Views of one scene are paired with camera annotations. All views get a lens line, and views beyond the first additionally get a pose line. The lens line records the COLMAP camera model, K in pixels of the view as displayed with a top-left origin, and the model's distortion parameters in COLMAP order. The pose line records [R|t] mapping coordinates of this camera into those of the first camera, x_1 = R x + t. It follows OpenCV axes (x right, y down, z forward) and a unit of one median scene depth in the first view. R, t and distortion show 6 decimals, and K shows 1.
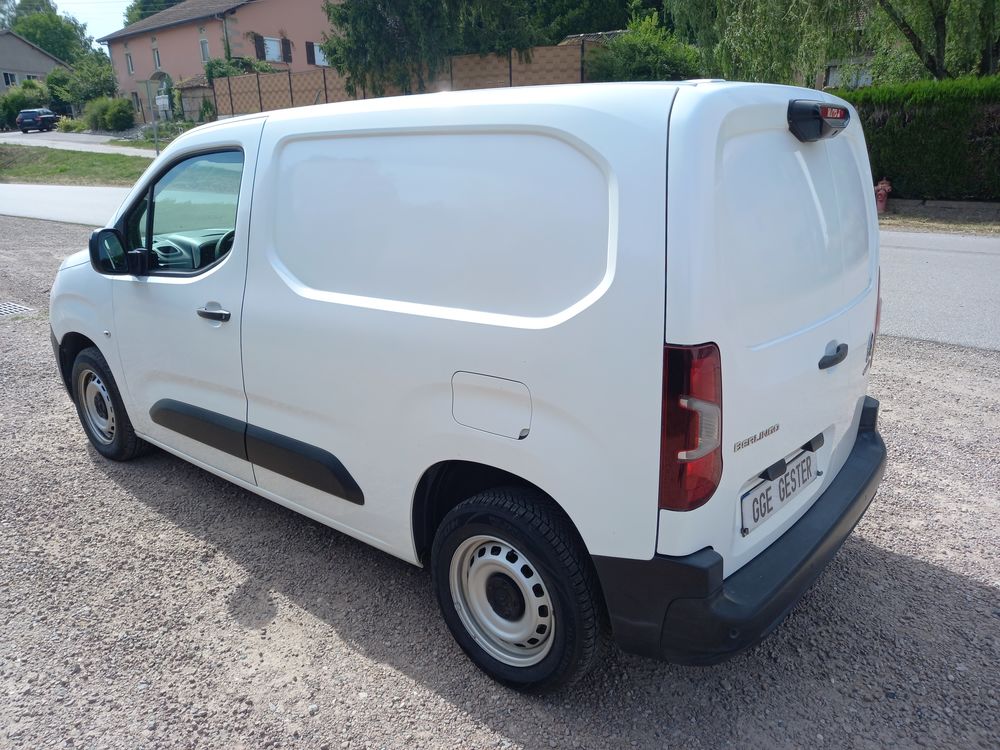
lens RADIAL K [[728.2, 0, 502.6], [0, 728.2, 373.3], [0, 0, 1]] dist [0.037127, -0.019490]
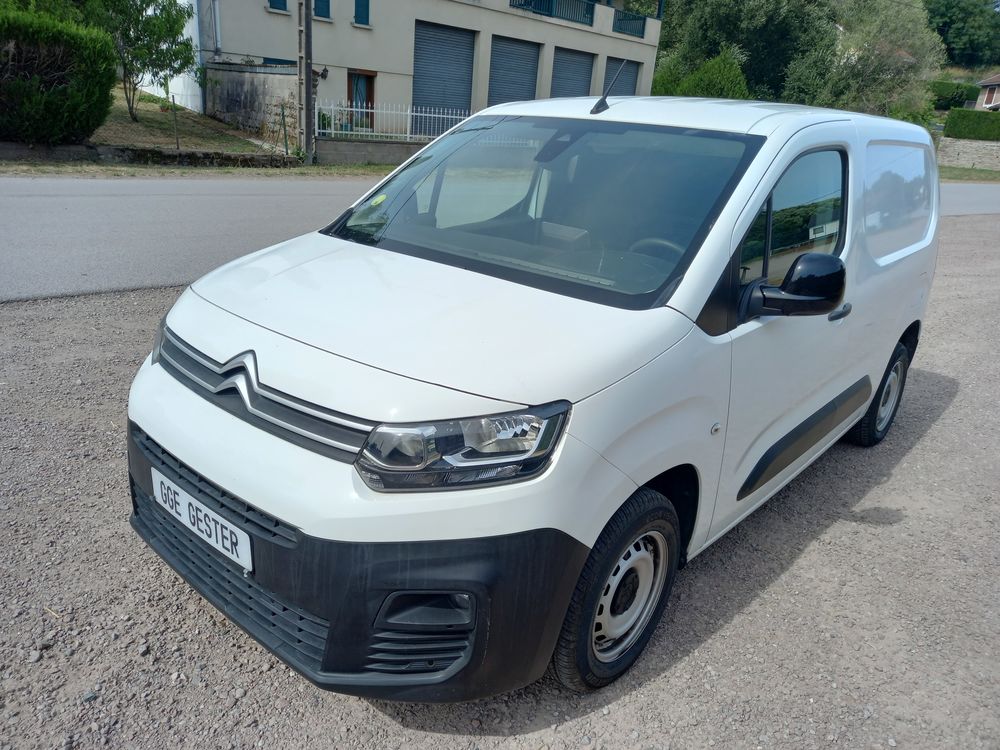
lens RADIAL K [[728.2, 0, 497.3], [0, 728.2, 377.4], [0, 0, 1]] dist [0.037127, -0.019490]
pose [[0.037178, -0.317800, 0.947429, -1.169583], [0.219259, 0.927576, 0.302537, -0.340742], [-0.974958, 0.196484, 0.104166, 1.141359]]
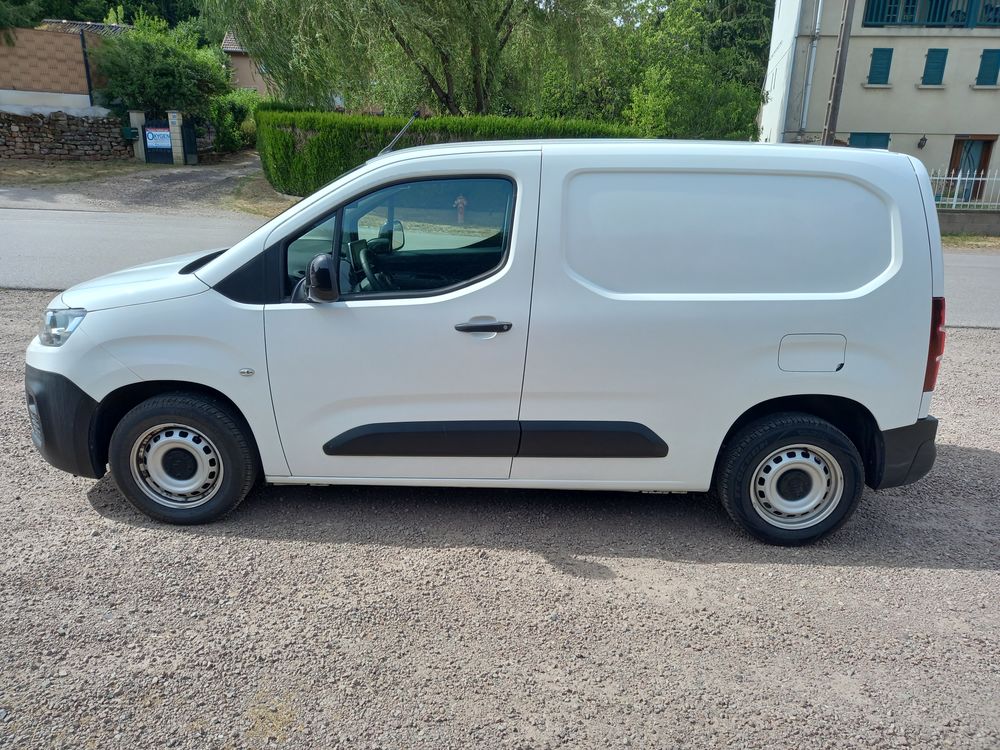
lens RADIAL K [[728.2, 0, 505.6], [0, 728.2, 368.9], [0, 0, 1]] dist [0.037127, -0.019490]
pose [[0.773090, -0.137799, 0.619147, -0.869542], [0.148135, 0.988347, 0.035003, -0.043607], [-0.616756, 0.064657, 0.784495, 0.112549]]
